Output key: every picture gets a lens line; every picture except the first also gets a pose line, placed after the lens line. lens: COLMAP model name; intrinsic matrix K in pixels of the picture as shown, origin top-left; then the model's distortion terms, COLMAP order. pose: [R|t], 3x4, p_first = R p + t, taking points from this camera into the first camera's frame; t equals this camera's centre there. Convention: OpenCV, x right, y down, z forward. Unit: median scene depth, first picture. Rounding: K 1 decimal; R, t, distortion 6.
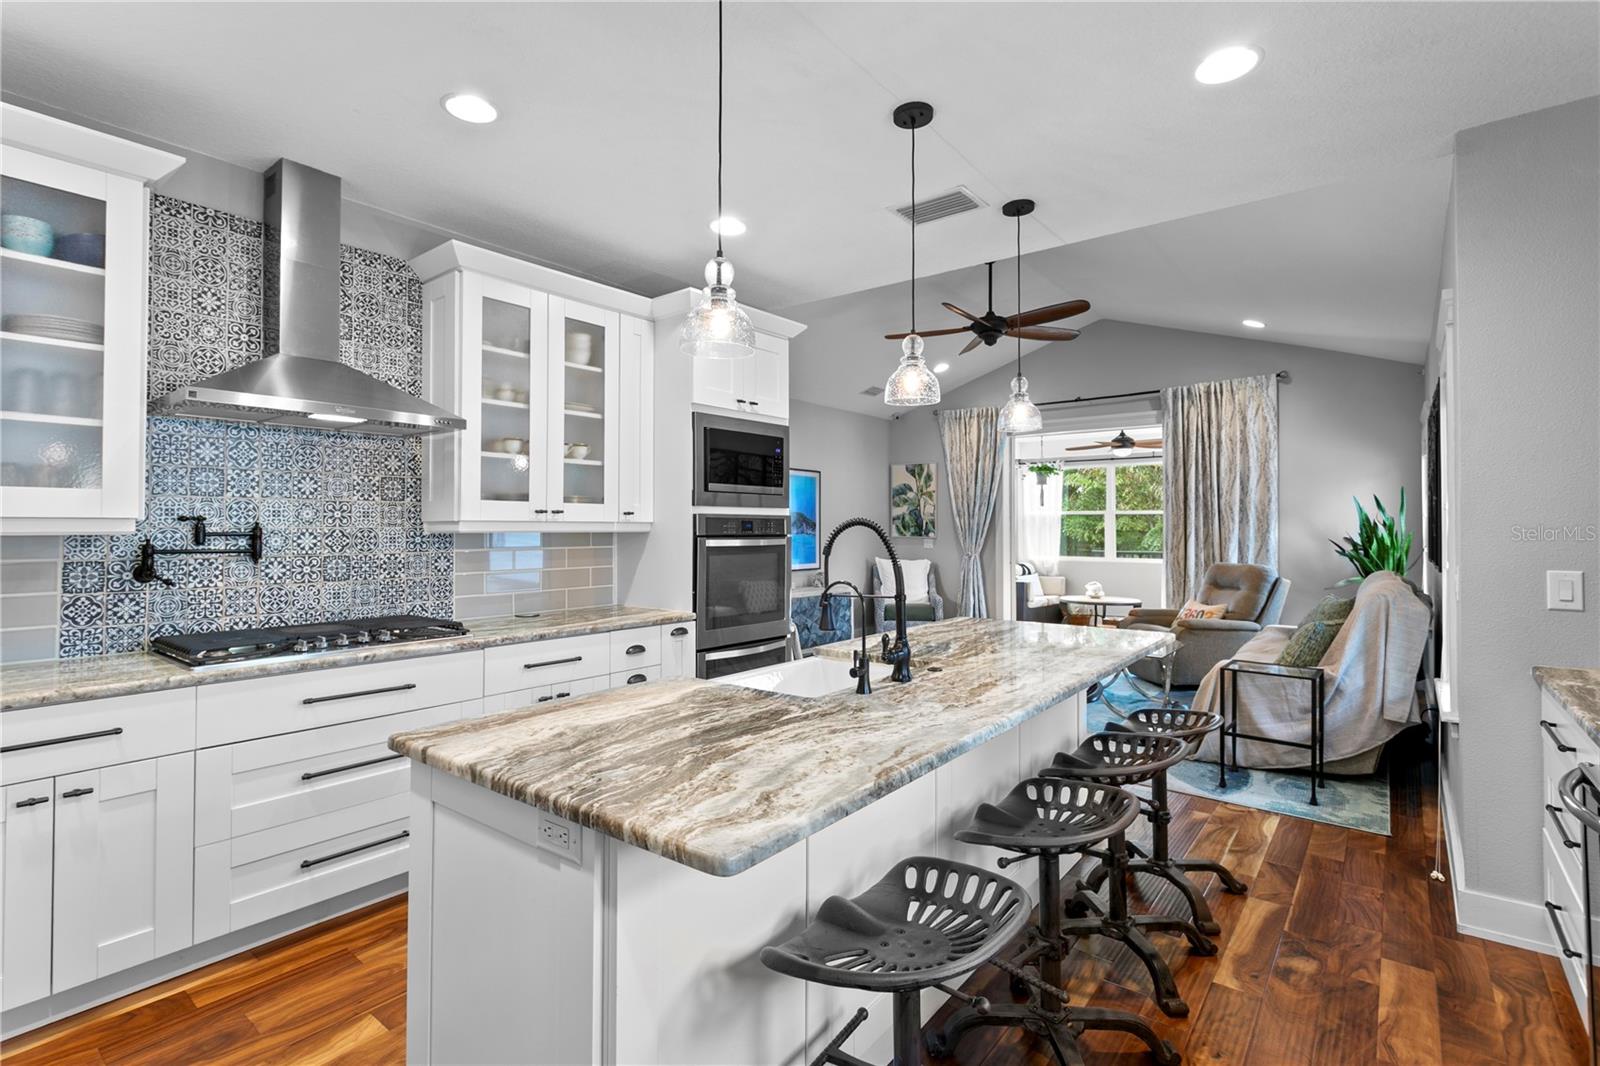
lens RADIAL K [[760.1, 0, 780.6], [0, 760.1, 513.4], [0, 0, 1]] dist [0.001207, 0.000329]
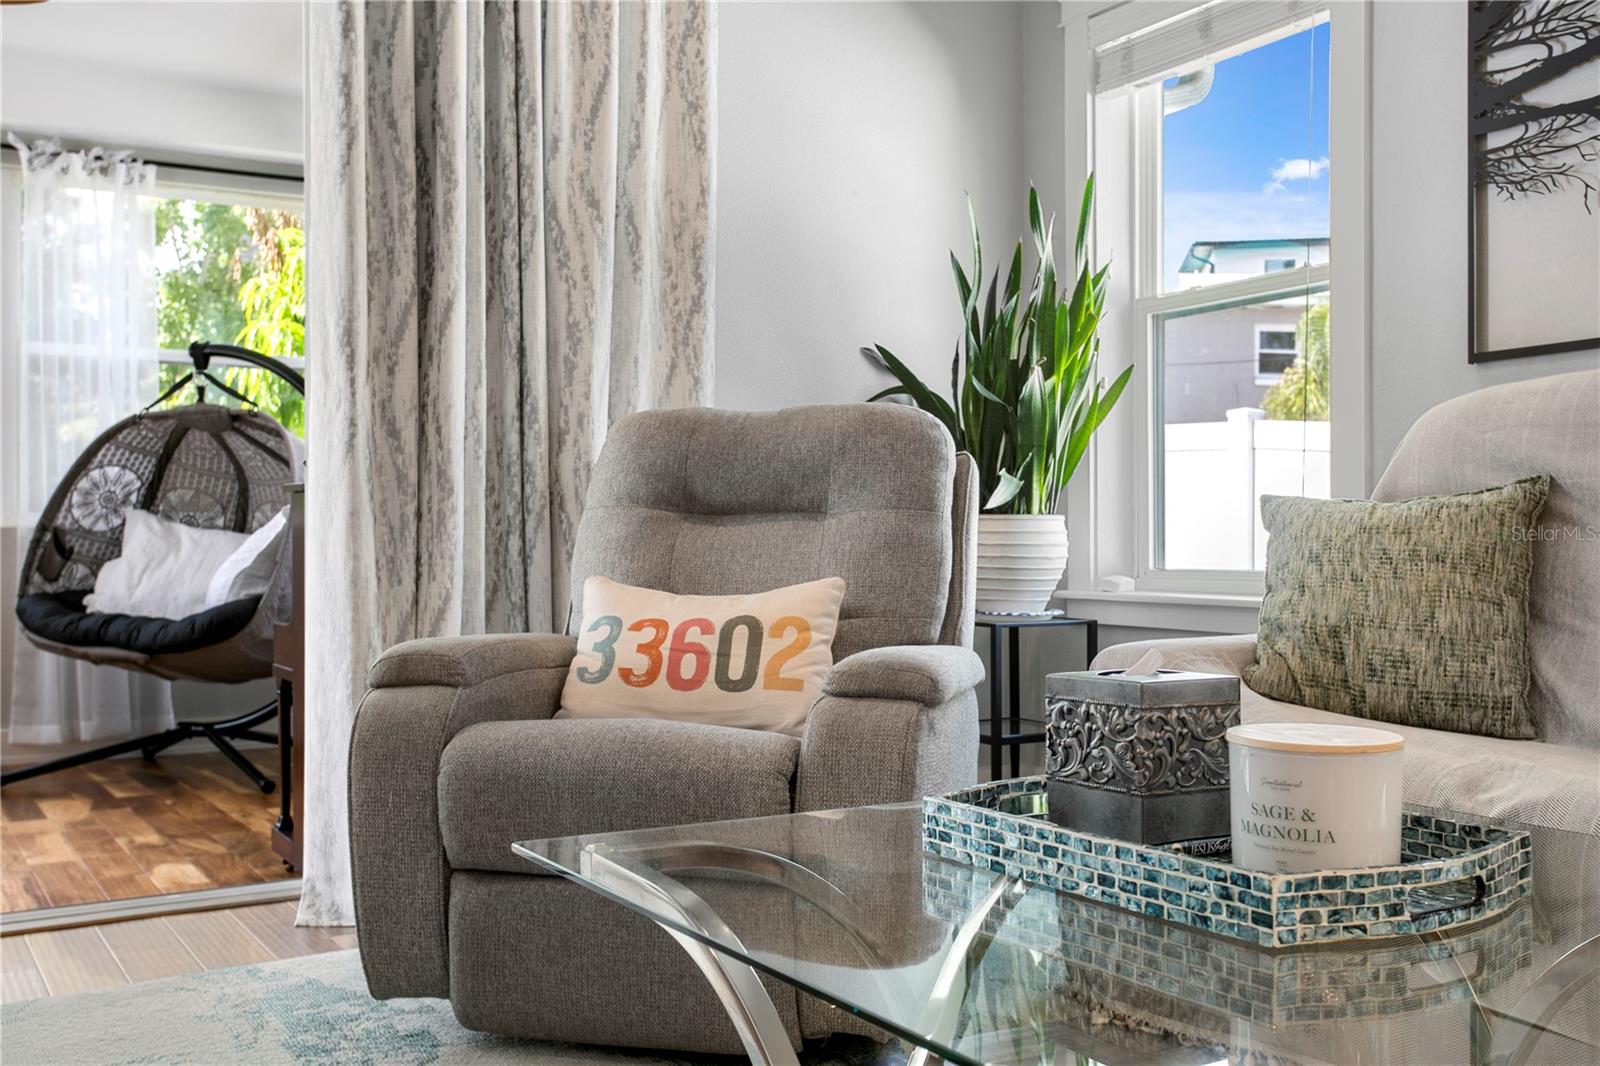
lens RADIAL K [[1538.0, 0, 769.3], [0, 1538.0, 537.2], [0, 0, 1]] dist [0.003392, 0.021868]
pose [[0.346021, -0.004825, 0.938214, 0.181092], [-0.013462, 0.999858, 0.010107, 0.106073], [-0.938130, -0.016127, 0.345907, 0.887955]]
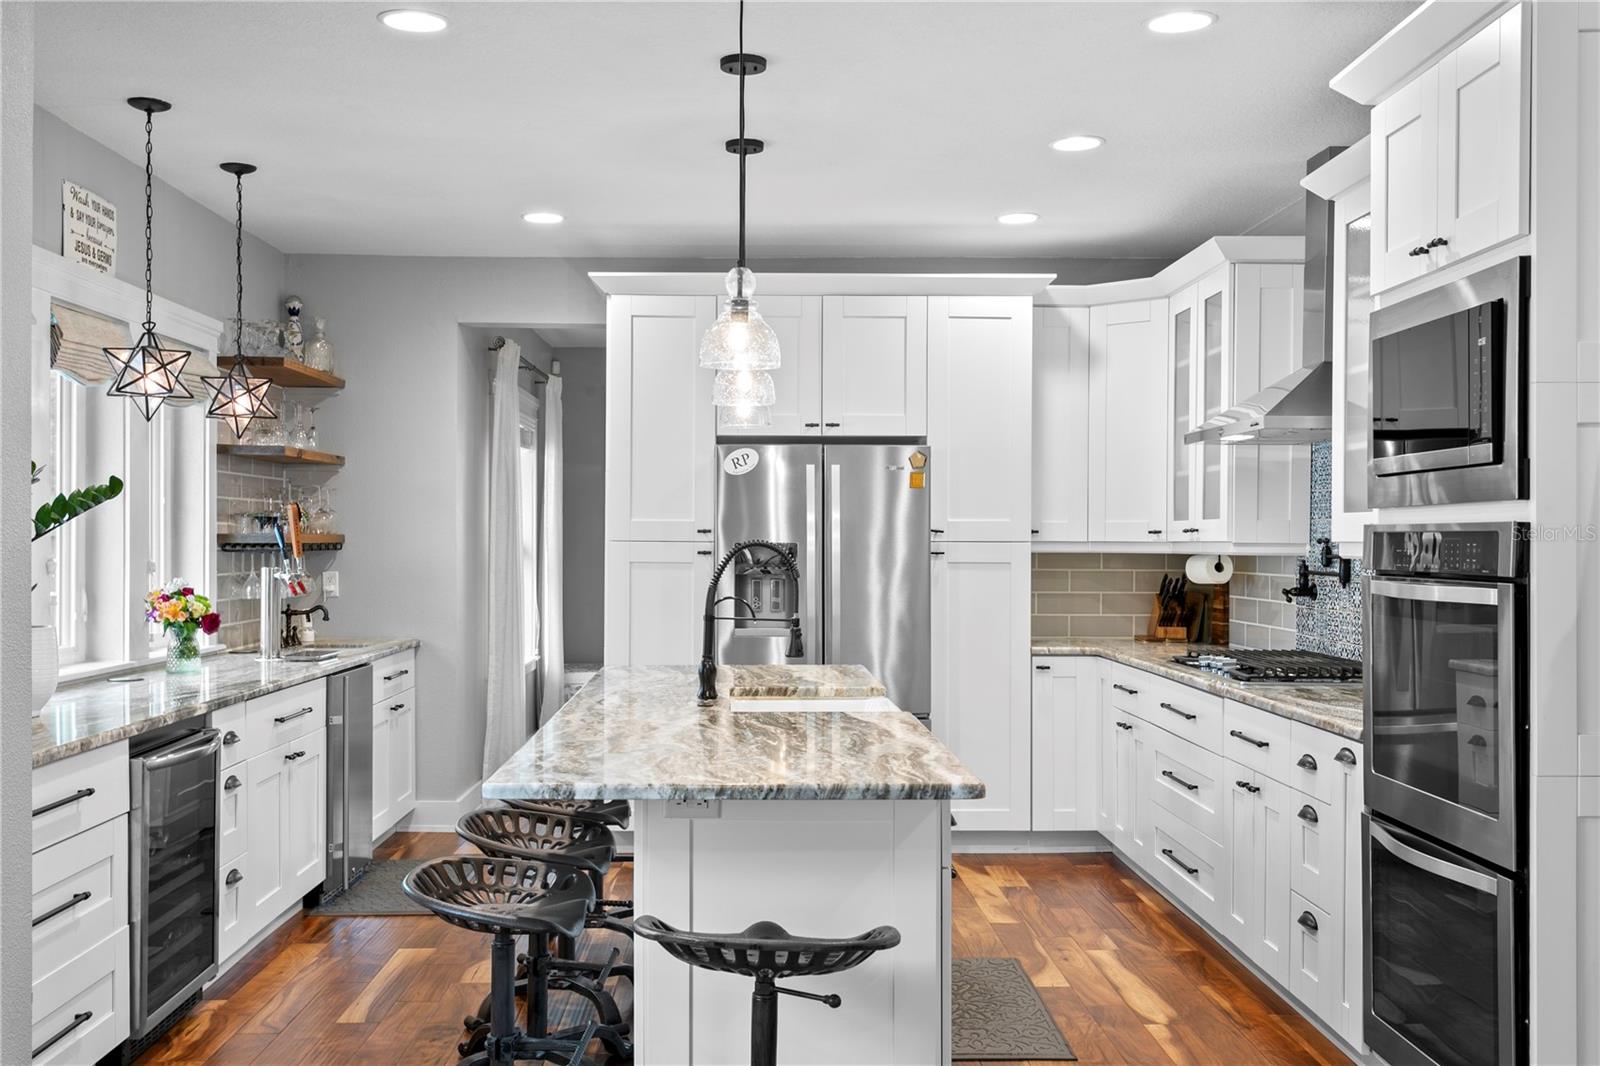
lens RADIAL K [[1561.8, 0, 766.8], [0, 1561.8, 536.4], [0, 0, 1]] dist [0.013073, 0.009787]
pose [[-0.768683, -0.005098, -0.639610, 0.498114], [0.007771, 0.999820, -0.017308, 0.013454], [0.639583, -0.018274, -0.768505, 0.924340]]
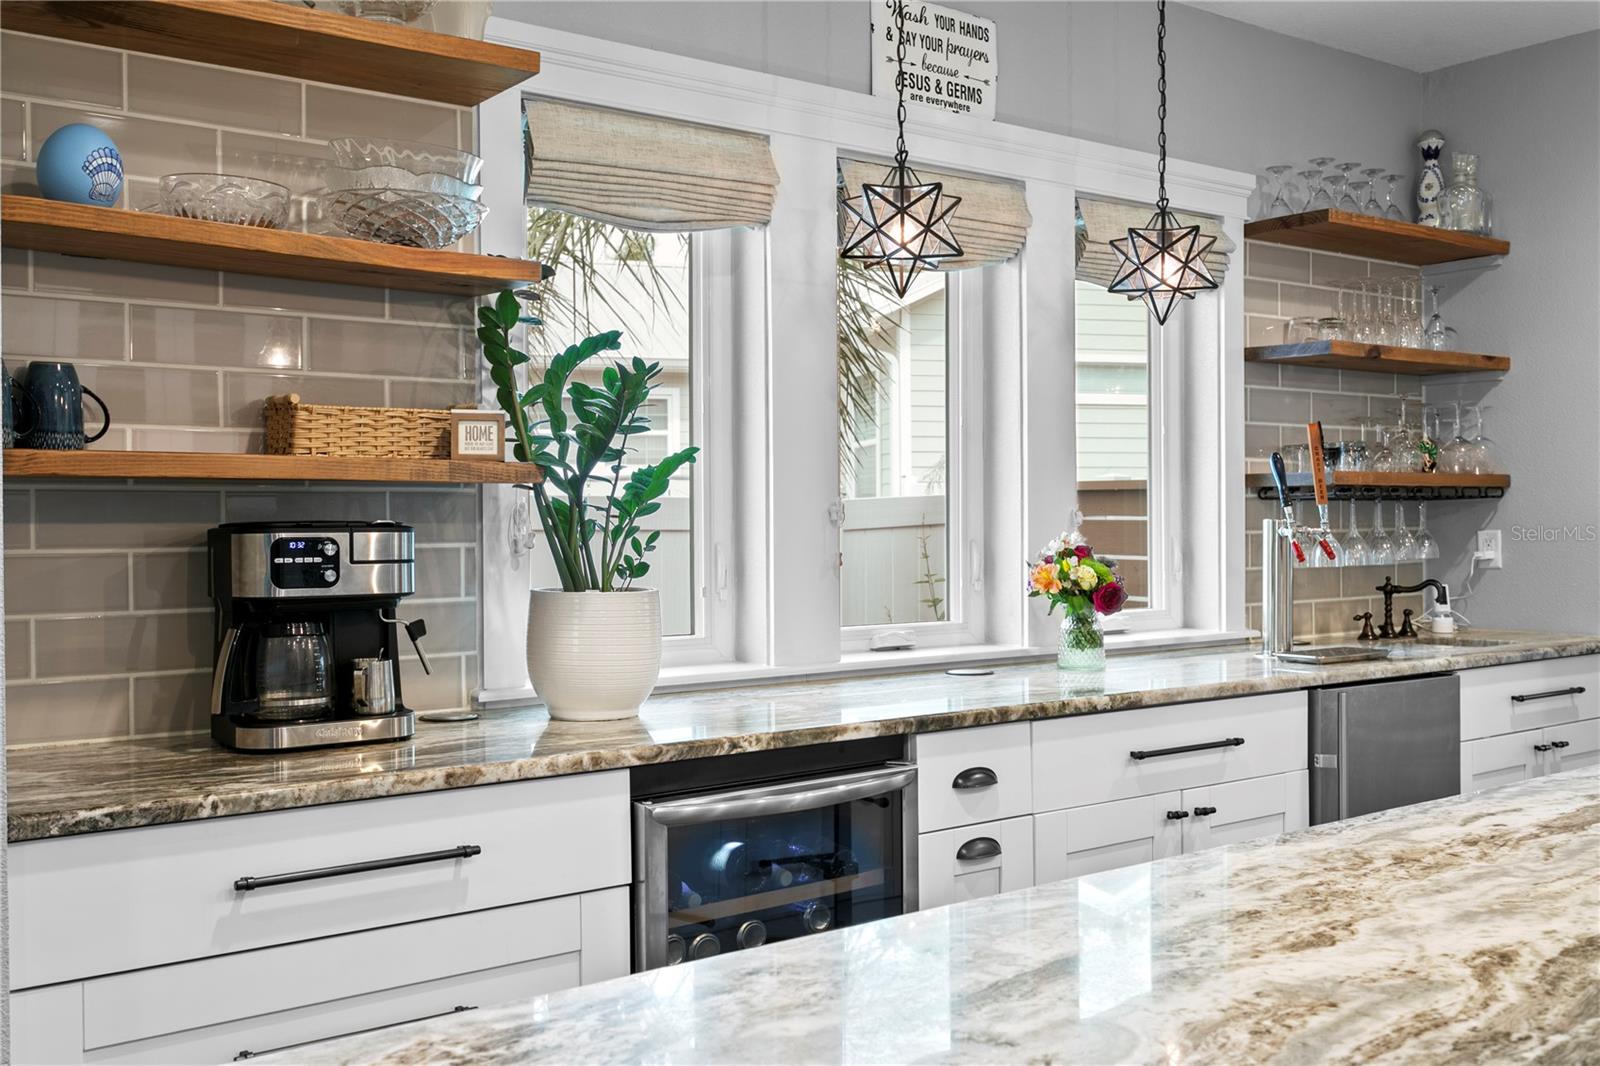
lens RADIAL K [[1496.0, 0, 771.0], [0, 1496.0, 529.6], [0, 0, 1]] dist [0.010052, 0.012026]
pose [[-0.966923, 0.005005, 0.255021, 0.159187], [0.002082, 0.999929, -0.011734, 0.024556], [-0.255062, -0.010815, -0.966864, 0.638724]]
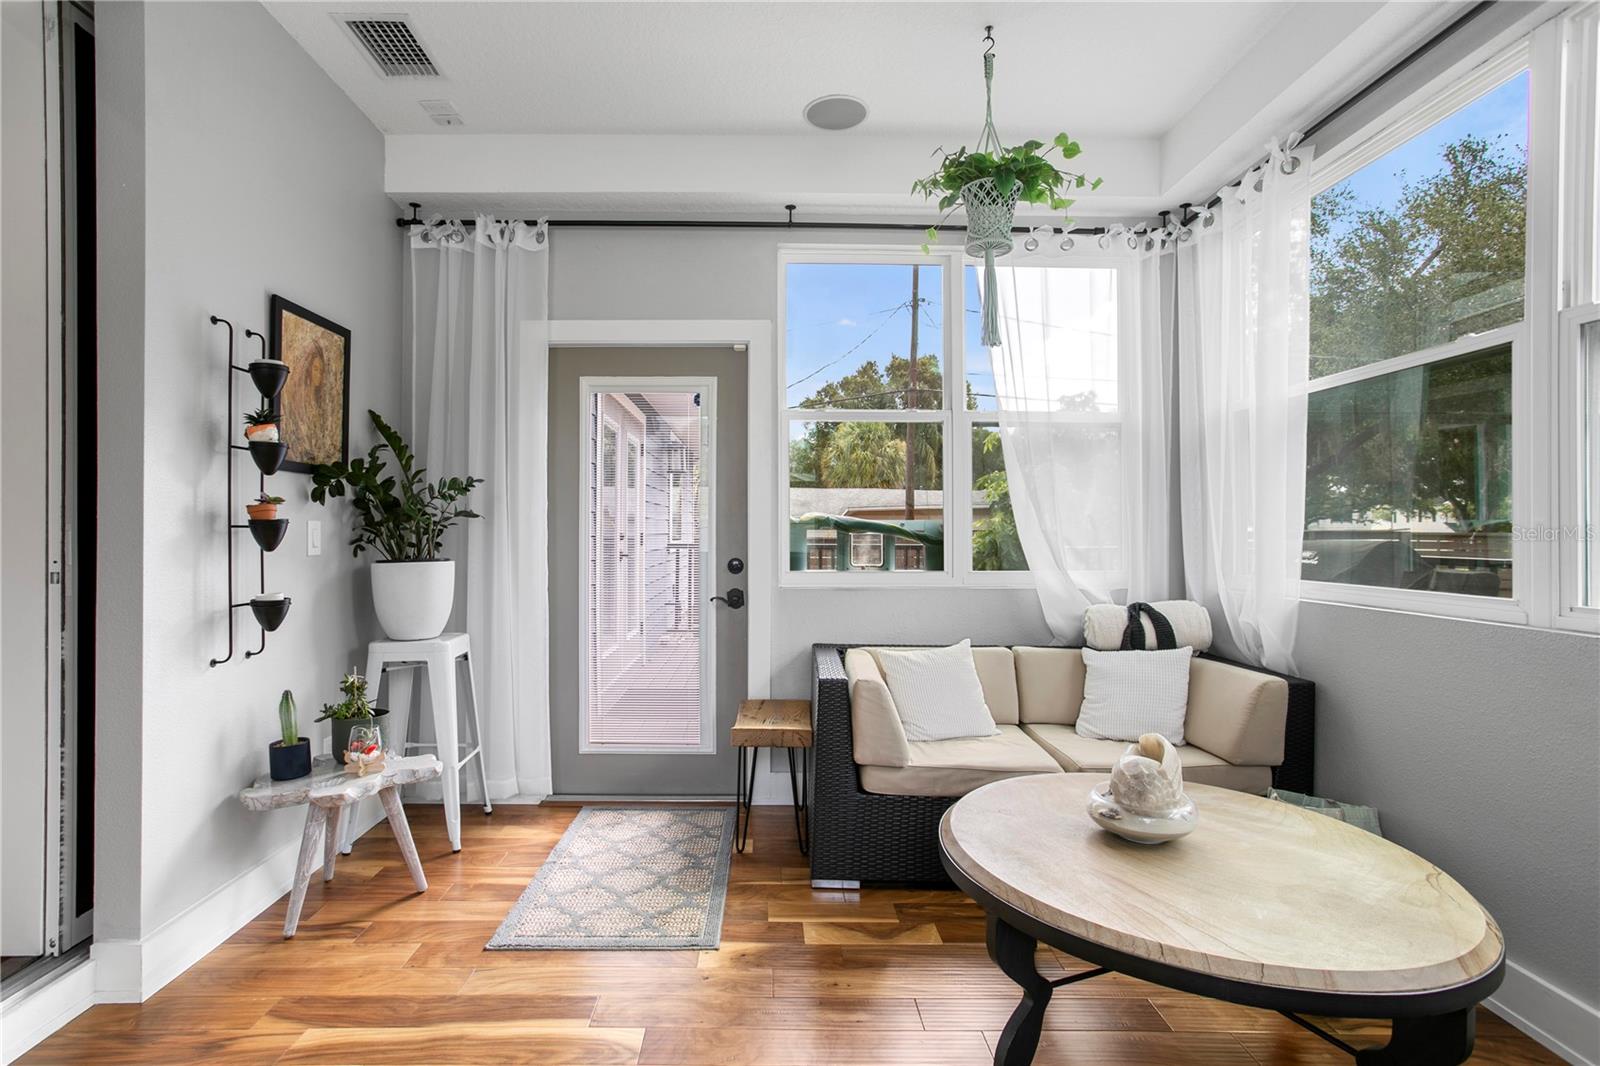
lens RADIAL K [[784.2, 0, 788.2], [0, 784.2, 535.2], [0, 0, 1]] dist [-0.048329, 0.034932]
pose [[0.642250, -0.000721, -0.766495, 0.851008], [0.014290, 0.999837, 0.011033, 0.075490], [0.766362, -0.018039, 0.642156, 1.429755]]
